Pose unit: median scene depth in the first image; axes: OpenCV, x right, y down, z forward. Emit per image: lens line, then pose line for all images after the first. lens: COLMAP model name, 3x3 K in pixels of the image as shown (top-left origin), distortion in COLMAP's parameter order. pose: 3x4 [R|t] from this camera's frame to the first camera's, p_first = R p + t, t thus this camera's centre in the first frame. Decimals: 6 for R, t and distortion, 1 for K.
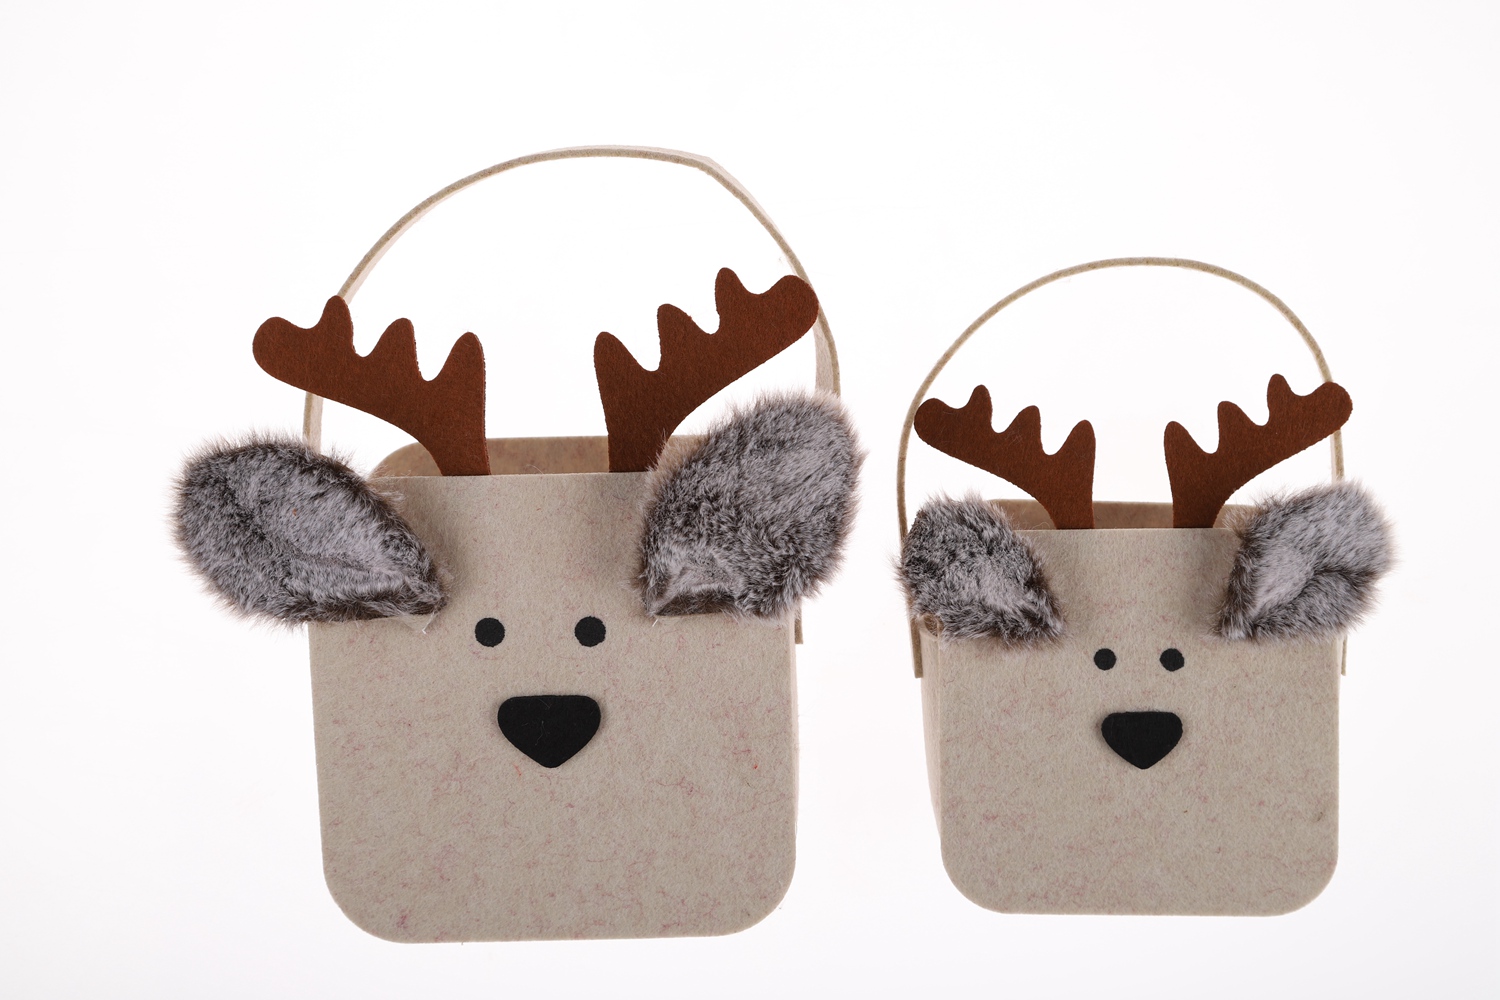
lens RADIAL K [[2461.9, 0, 745.4], [0, 2461.9, 485.6], [0, 0, 1]] dist [0.126498, 0.000000]
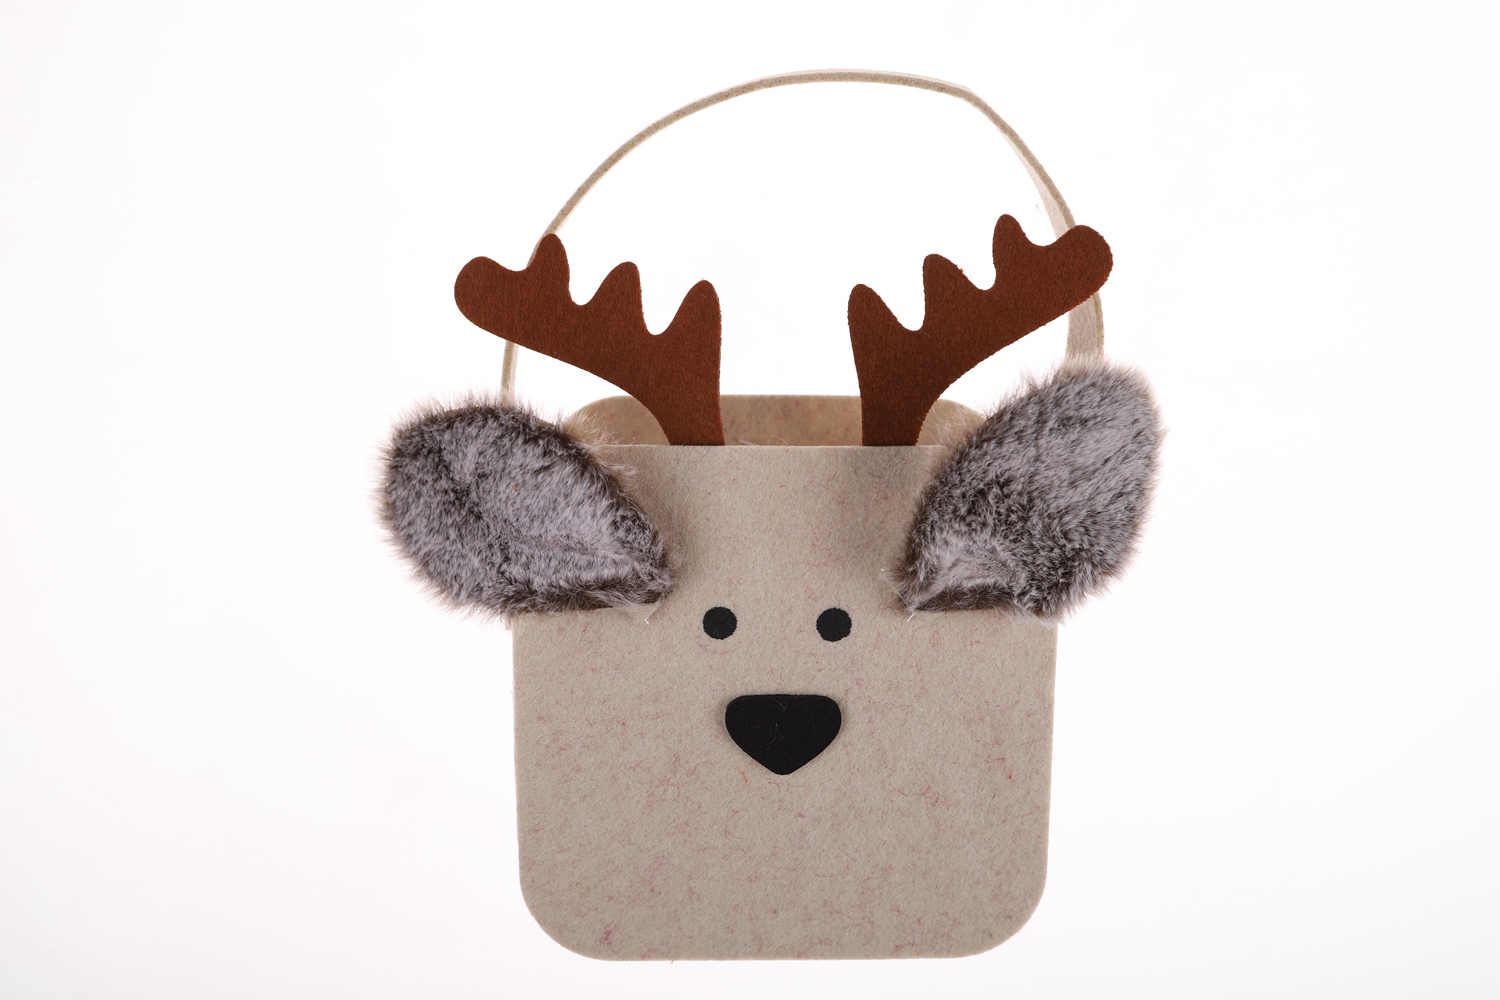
lens RADIAL K [[2064.9, 0, 754.4], [0, 2064.9, 508.7], [0, 0, 1]] dist [0.055209, 0.000000]
pose [[0.998180, 0.020736, 0.056636, -0.133460], [-0.024195, 0.997839, 0.061089, -0.026590], [-0.055247, -0.062348, 0.996524, 0.265315]]
